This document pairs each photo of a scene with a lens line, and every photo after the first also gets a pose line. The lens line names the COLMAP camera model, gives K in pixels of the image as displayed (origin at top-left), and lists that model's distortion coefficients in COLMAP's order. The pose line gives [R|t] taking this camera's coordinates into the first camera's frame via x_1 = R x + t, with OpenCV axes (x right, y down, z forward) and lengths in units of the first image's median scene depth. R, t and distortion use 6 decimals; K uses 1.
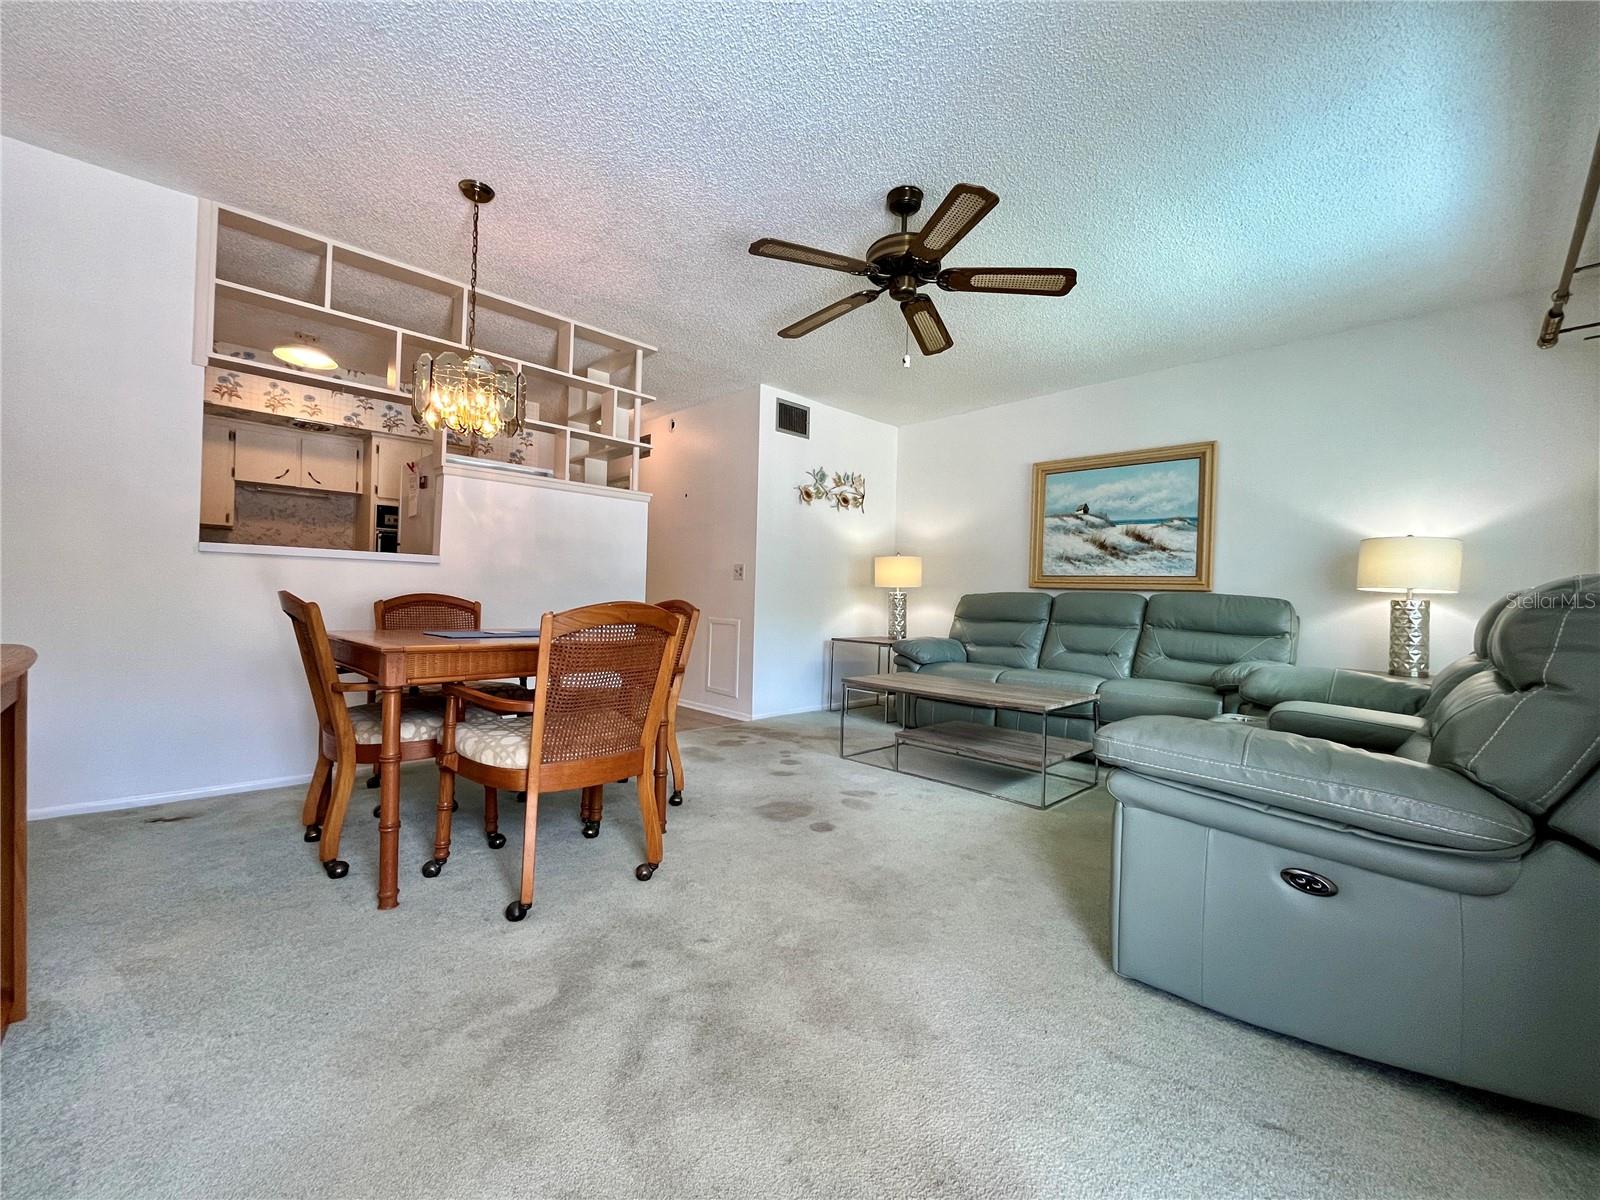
lens RADIAL K [[646.7, 0, 798.0], [0, 646.7, 596.2], [0, 0, 1]] dist [-0.002963, -0.000360]
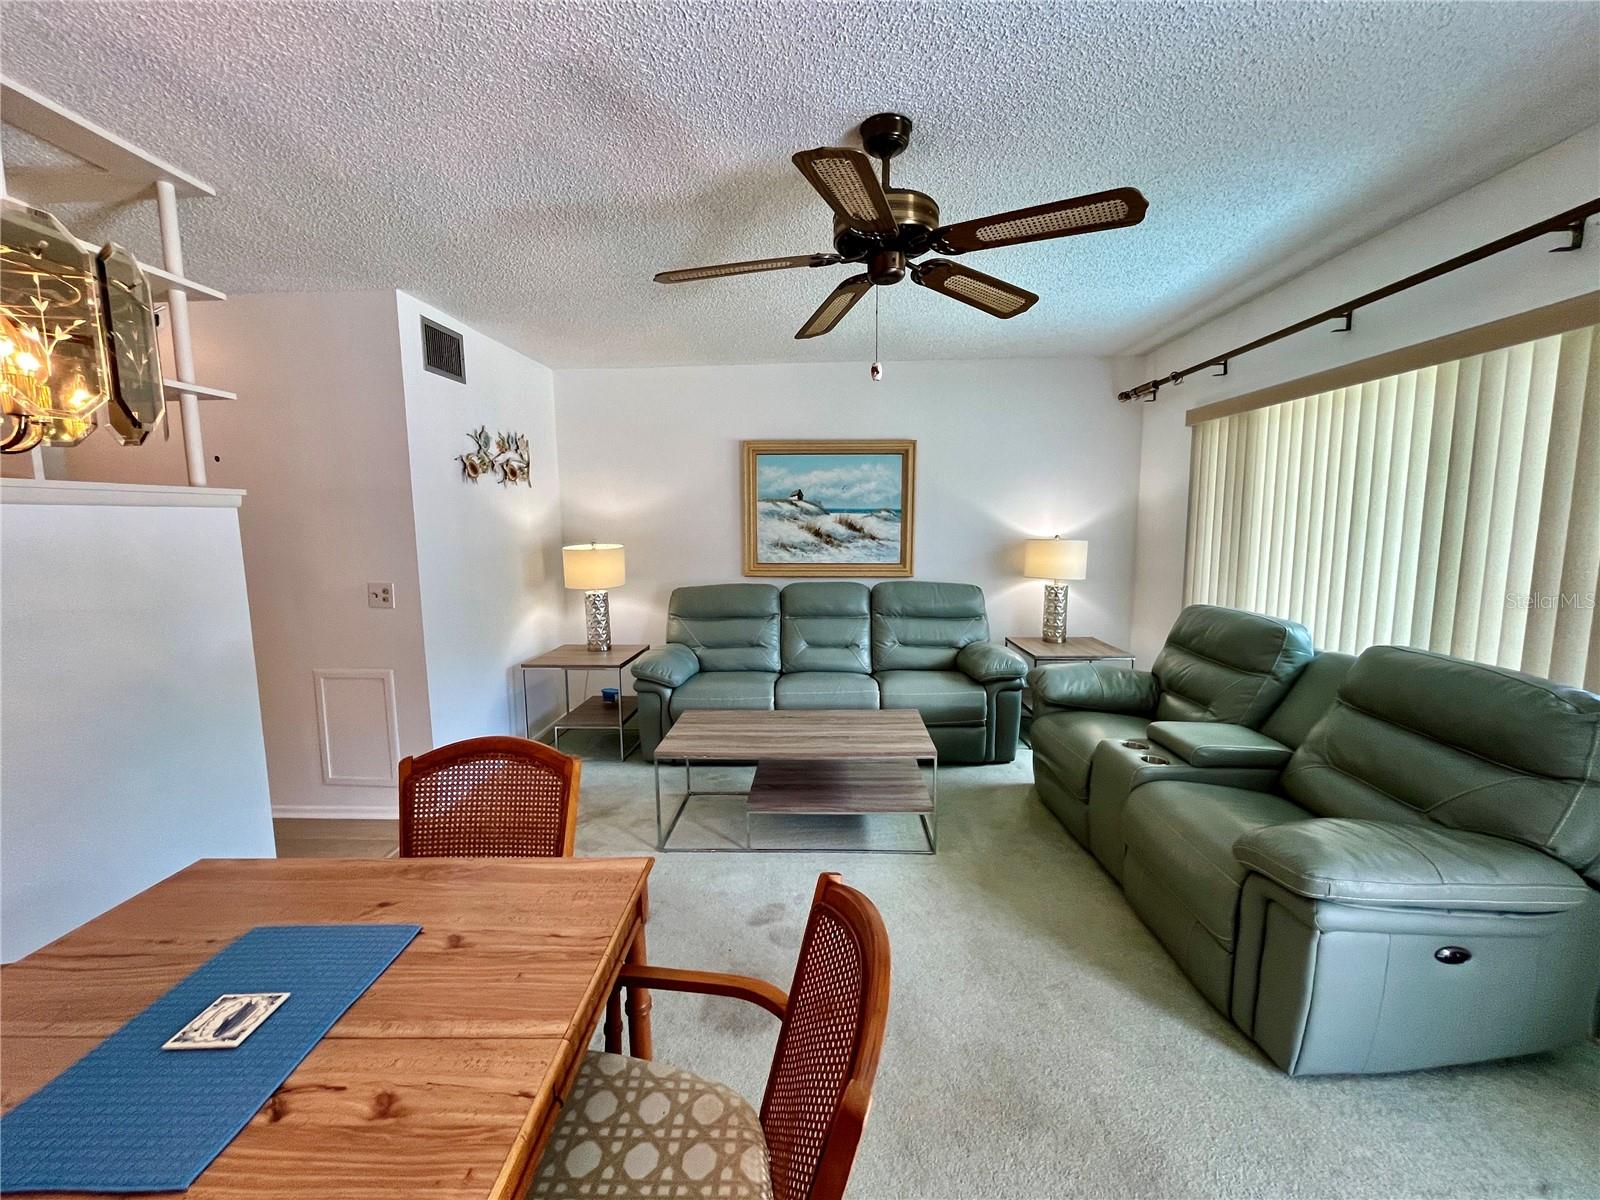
lens RADIAL K [[646.7, 0, 798.0], [0, 646.7, 596.2], [0, 0, 1]] dist [-0.002963, -0.000360]
pose [[0.724566, -0.116253, 0.679330, -0.249302], [0.027616, 0.989777, 0.139925, -0.126261], [-0.688652, -0.082624, 0.720369, 0.300352]]
